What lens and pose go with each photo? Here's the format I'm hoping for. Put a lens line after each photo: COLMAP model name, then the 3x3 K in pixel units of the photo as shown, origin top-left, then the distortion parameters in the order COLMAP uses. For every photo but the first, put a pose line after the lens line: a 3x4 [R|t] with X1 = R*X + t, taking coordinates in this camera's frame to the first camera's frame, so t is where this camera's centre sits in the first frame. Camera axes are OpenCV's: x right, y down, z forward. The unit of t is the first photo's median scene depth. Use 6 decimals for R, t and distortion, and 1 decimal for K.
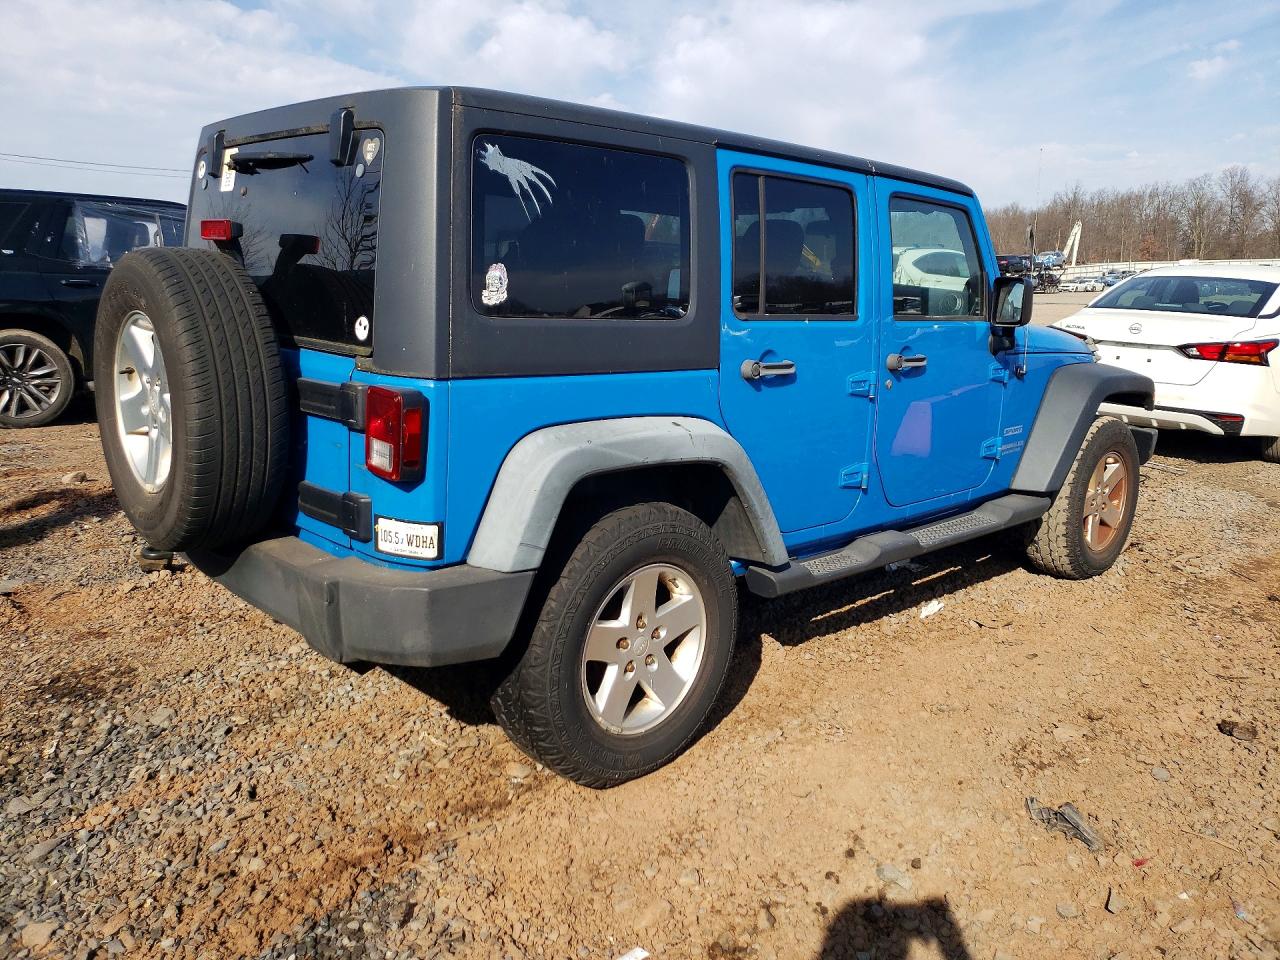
lens RADIAL K [[1034.5, 0, 638.1], [0, 1034.5, 479.0], [0, 0, 1]] dist [0.018046, 0.007200]
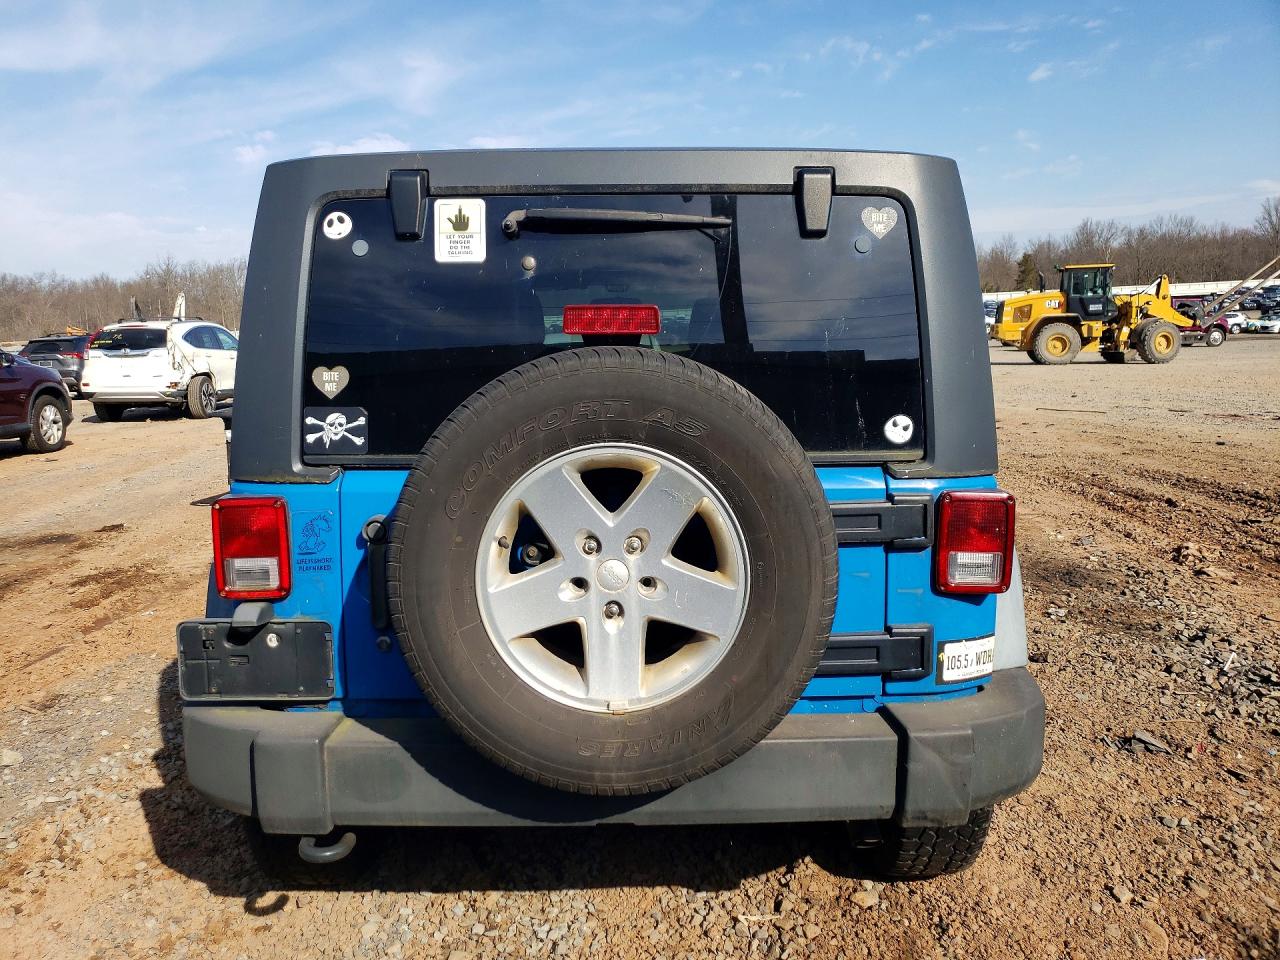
lens RADIAL K [[1034.5, 0, 638.2], [0, 1034.5, 486.0], [0, 0, 1]] dist [0.018046, 0.007200]
pose [[0.685667, -0.137474, 0.714816, -1.019075], [0.179275, 0.983648, 0.017212, -0.151719], [-0.705494, 0.116347, 0.699101, 0.561025]]
